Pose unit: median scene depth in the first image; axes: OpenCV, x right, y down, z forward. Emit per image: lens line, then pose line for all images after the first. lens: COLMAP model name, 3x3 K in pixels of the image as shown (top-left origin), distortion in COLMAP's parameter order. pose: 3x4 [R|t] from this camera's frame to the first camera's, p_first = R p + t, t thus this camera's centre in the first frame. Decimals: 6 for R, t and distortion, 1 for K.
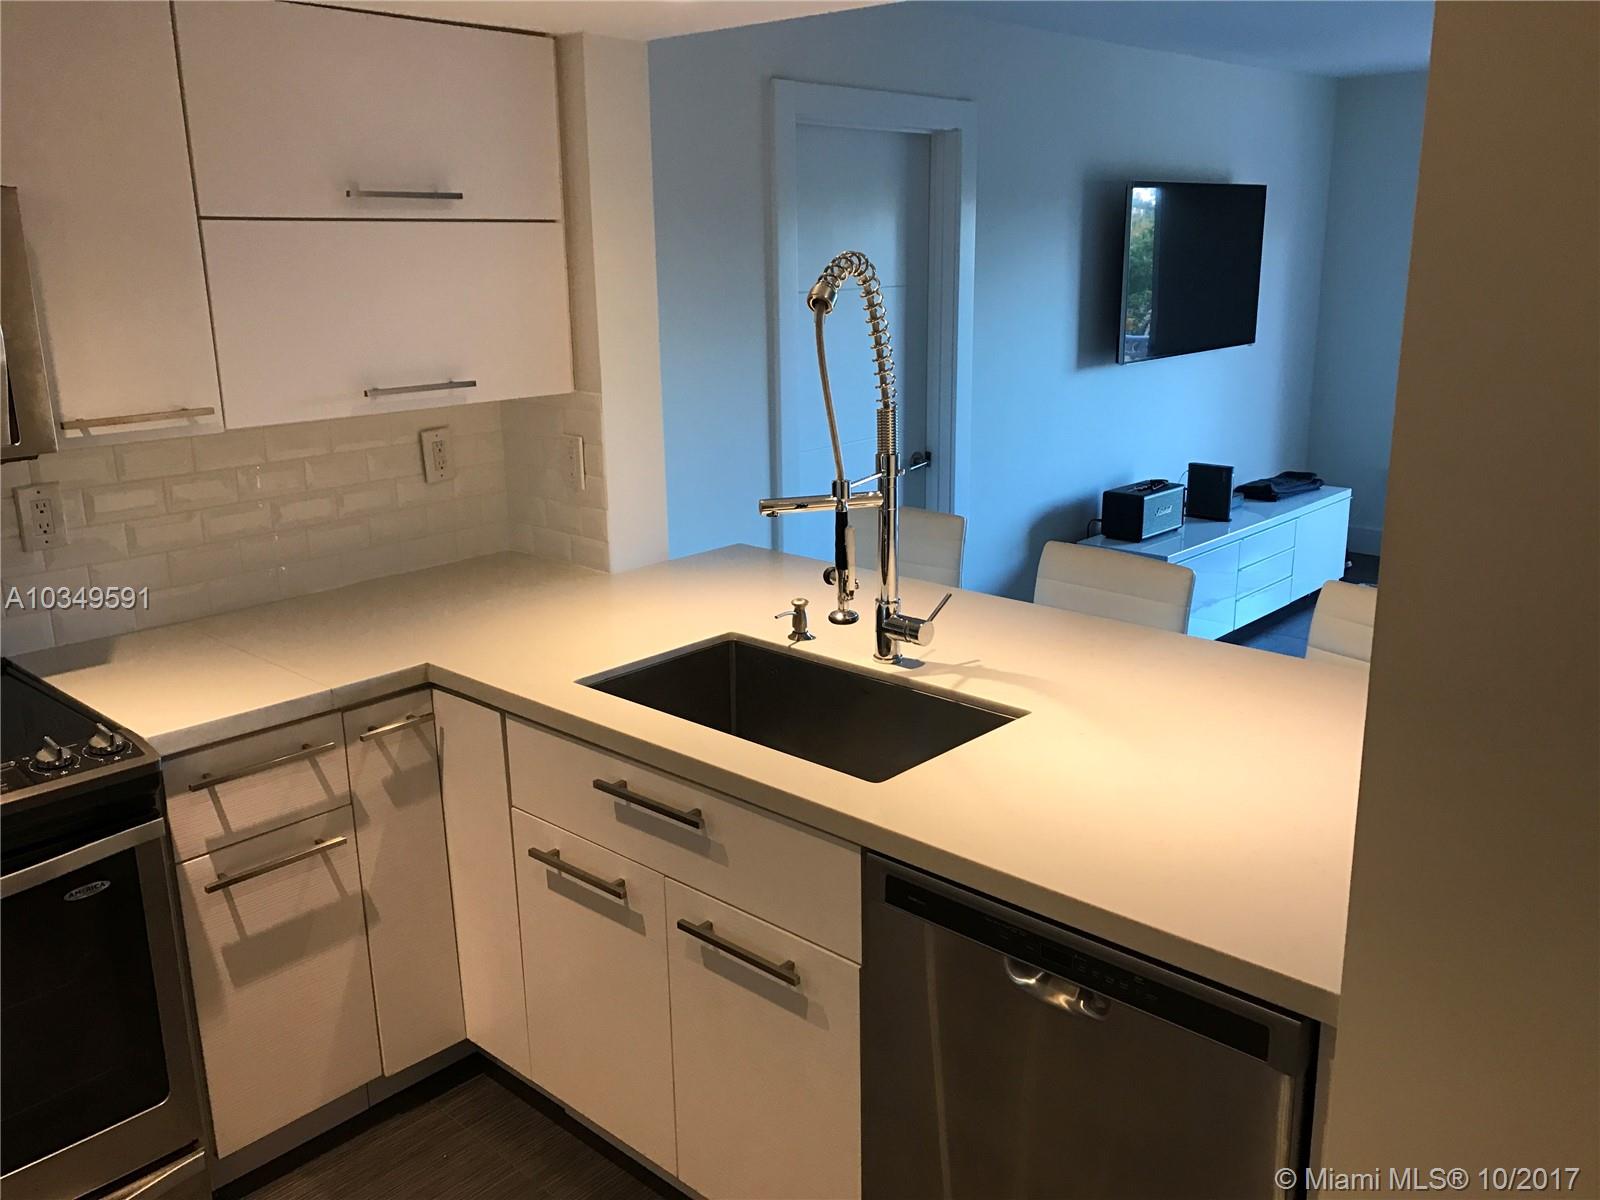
lens RADIAL K [[1319.2, 0, 800.0], [0, 1319.2, 600.0], [0, 0, 1]] dist [0.009446, -0.009971]
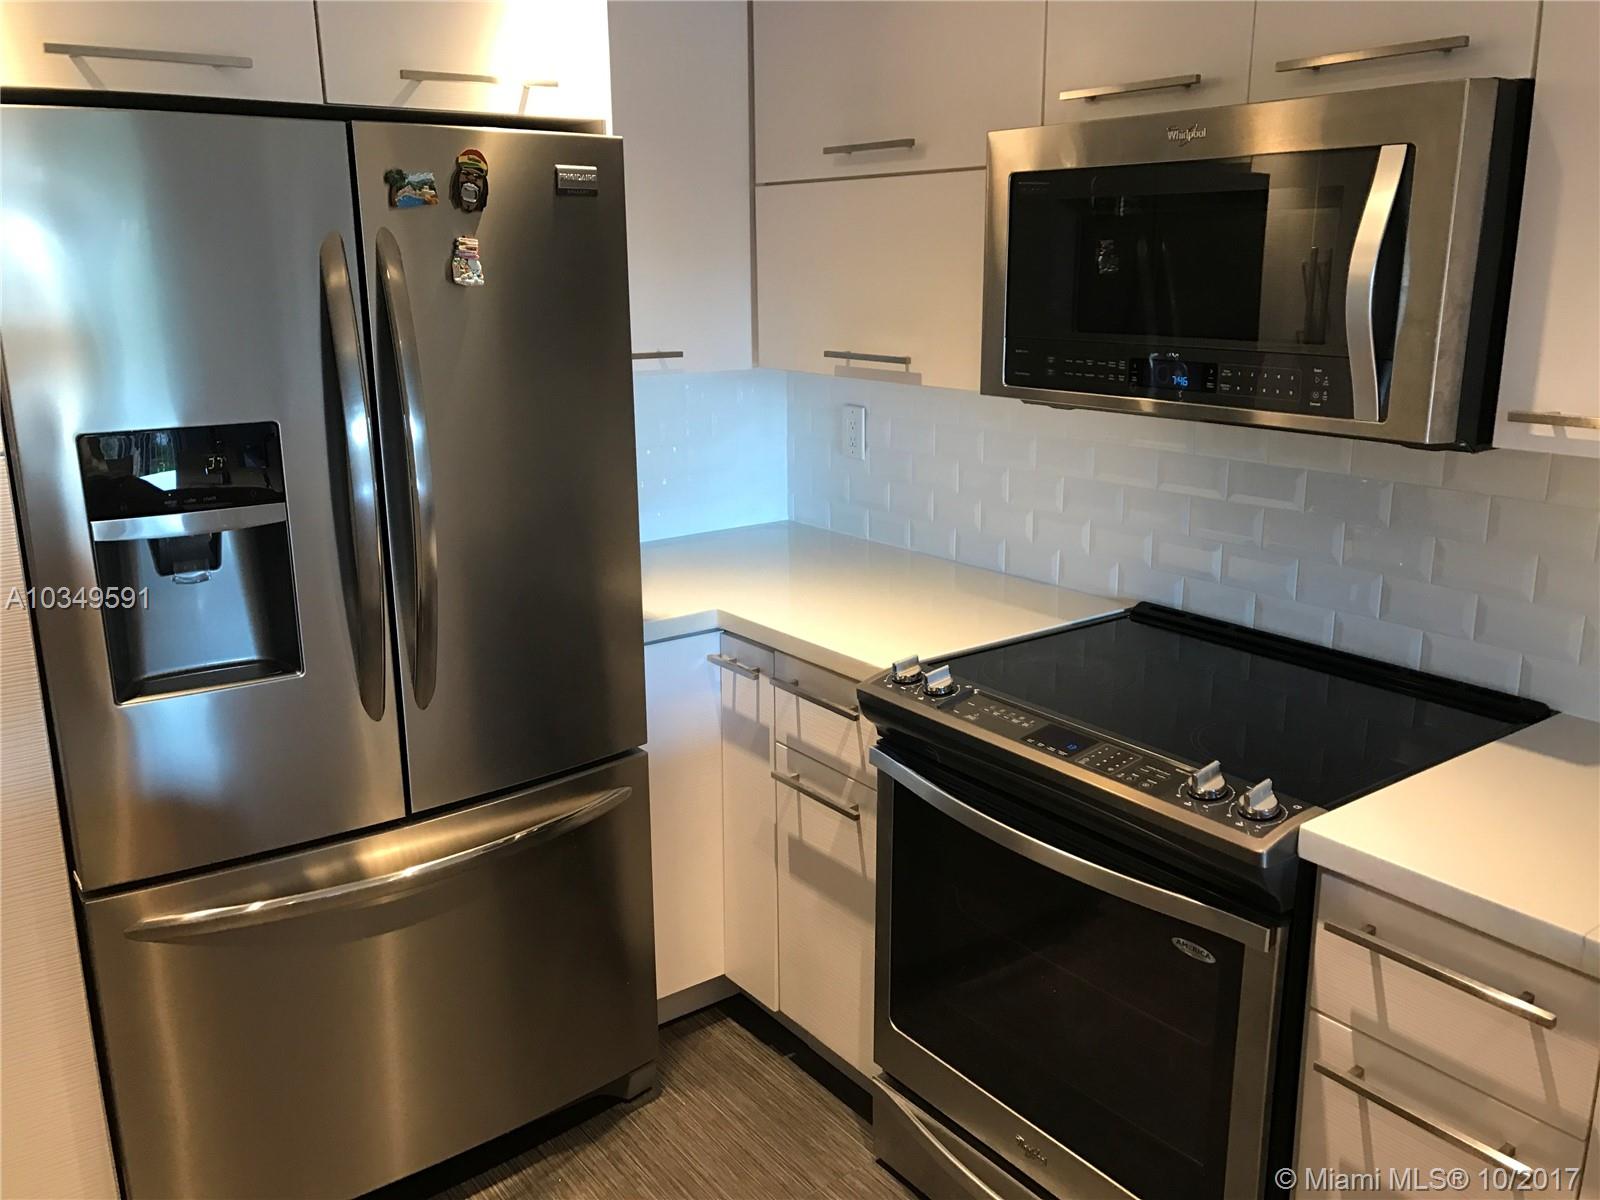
lens RADIAL K [[1319.2, 0, 800.0], [0, 1319.2, 600.0], [0, 0, 1]] dist [0.009446, -0.009971]
pose [[-0.195244, 0.264785, -0.944335, 0.211919], [-0.241791, 0.920150, 0.307995, -0.161017], [0.950482, 0.288466, -0.115631, 0.716326]]
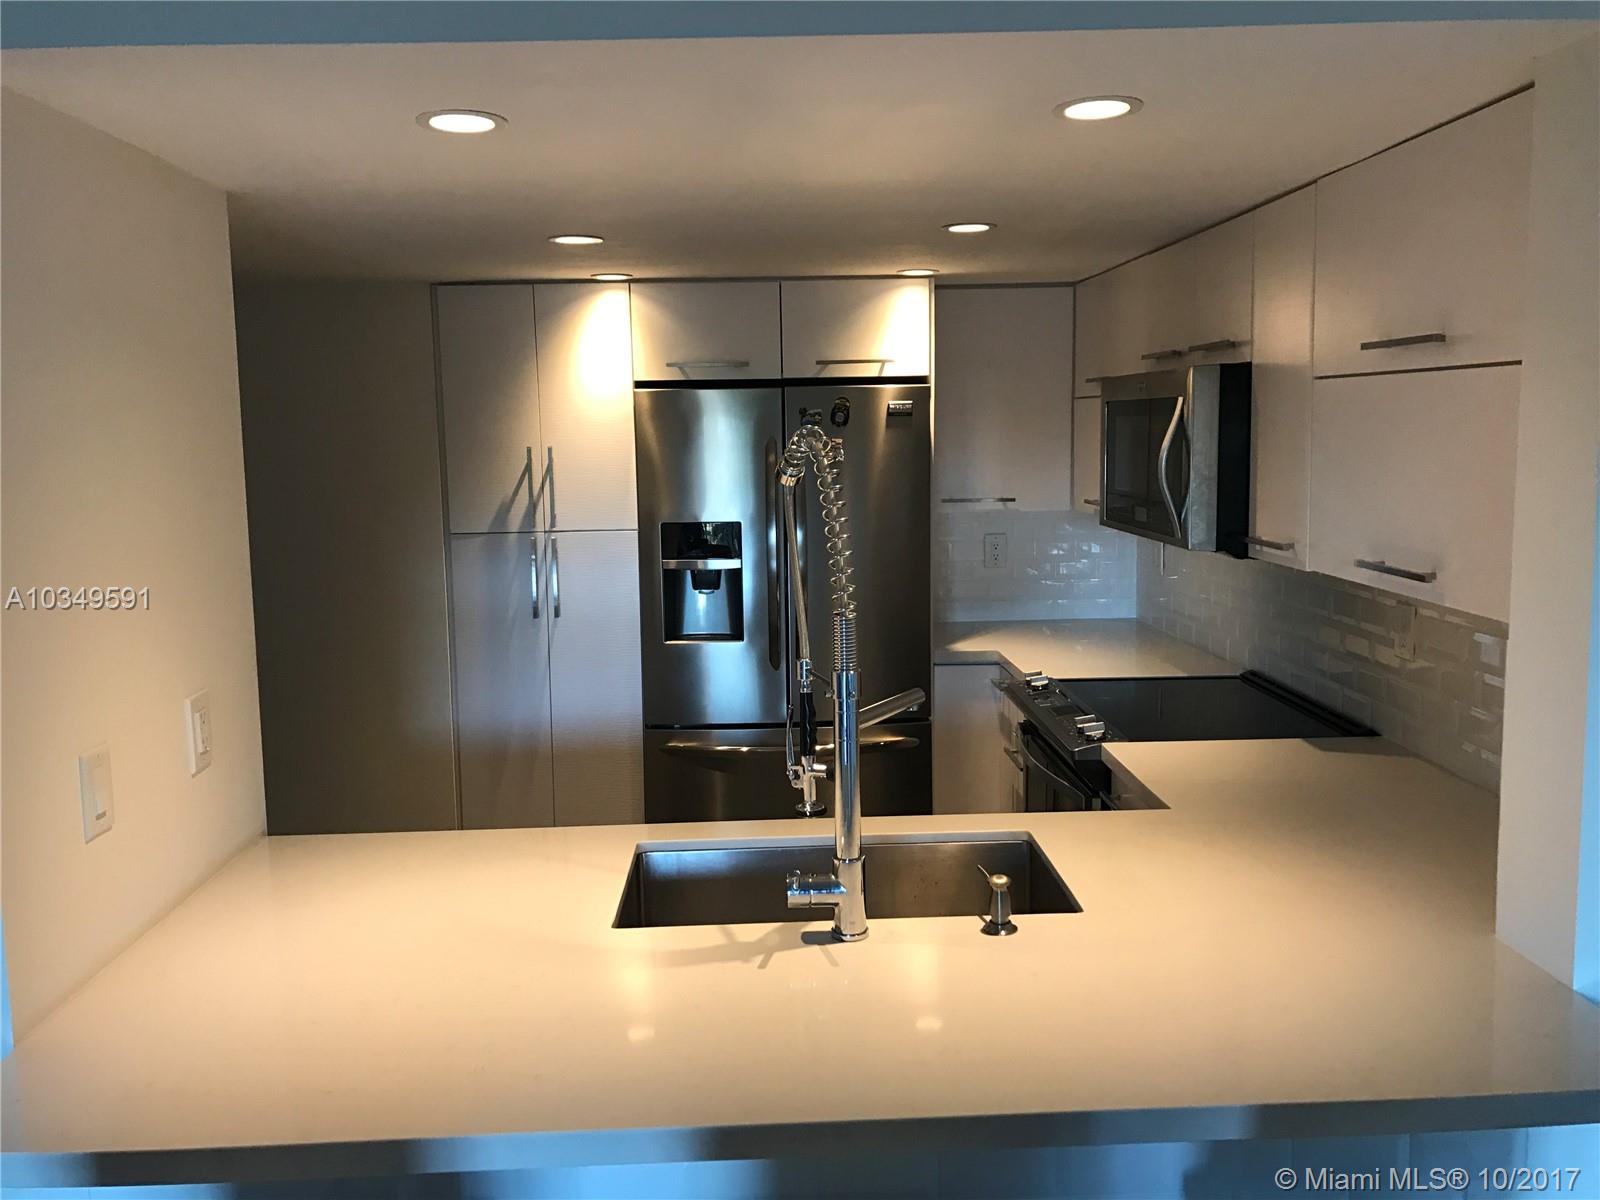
lens RADIAL K [[1319.2, 0, 800.0], [0, 1319.2, 600.0], [0, 0, 1]] dist [0.009446, -0.009971]
pose [[-0.717377, 0.114801, -0.687162, 0.628697], [-0.155191, 0.935216, 0.318256, -0.400151], [0.679181, 0.334951, -0.653086, 1.493412]]
